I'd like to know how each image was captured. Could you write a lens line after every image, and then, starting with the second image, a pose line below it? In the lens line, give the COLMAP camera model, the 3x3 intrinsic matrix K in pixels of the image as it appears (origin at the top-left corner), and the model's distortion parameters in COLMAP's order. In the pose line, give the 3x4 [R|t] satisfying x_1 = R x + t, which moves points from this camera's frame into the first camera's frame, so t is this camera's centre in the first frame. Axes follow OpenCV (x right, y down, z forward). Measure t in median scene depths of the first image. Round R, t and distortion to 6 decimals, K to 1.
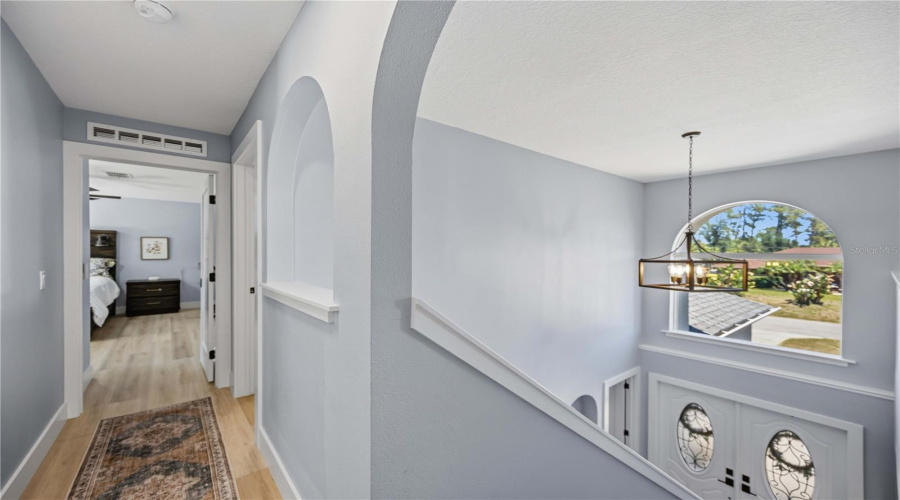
lens RADIAL K [[345.4, 0, 450.0], [0, 345.4, 250.0], [0, 0, 1]] dist [-0.000187, 0.000068]
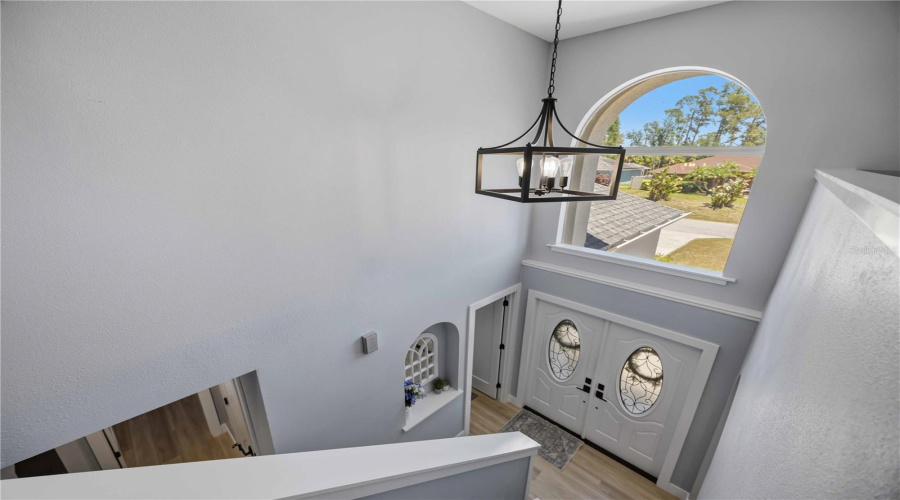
lens RADIAL K [[318.0, 0, 451.7], [0, 318.0, 278.4], [0, 0, 1]] dist [-0.000689, -0.000021]
pose [[0.994577, -0.035022, 0.097929, 0.326382], [-0.002420, 0.933551, 0.358437, 0.029282], [-0.103975, -0.356730, 0.928404, 0.280483]]
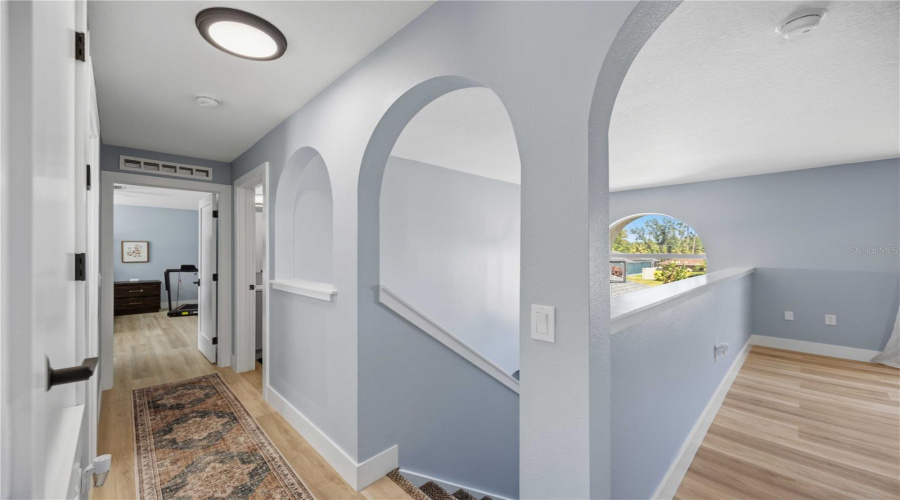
lens RADIAL K [[345.4, 0, 450.0], [0, 345.4, 250.0], [0, 0, 1]] dist [-0.000187, 0.000068]
pose [[0.996184, -0.005368, 0.087113, 0.025948], [0.005182, 0.999984, 0.002365, -0.011584], [-0.087124, -0.001904, 0.996196, -0.215631]]
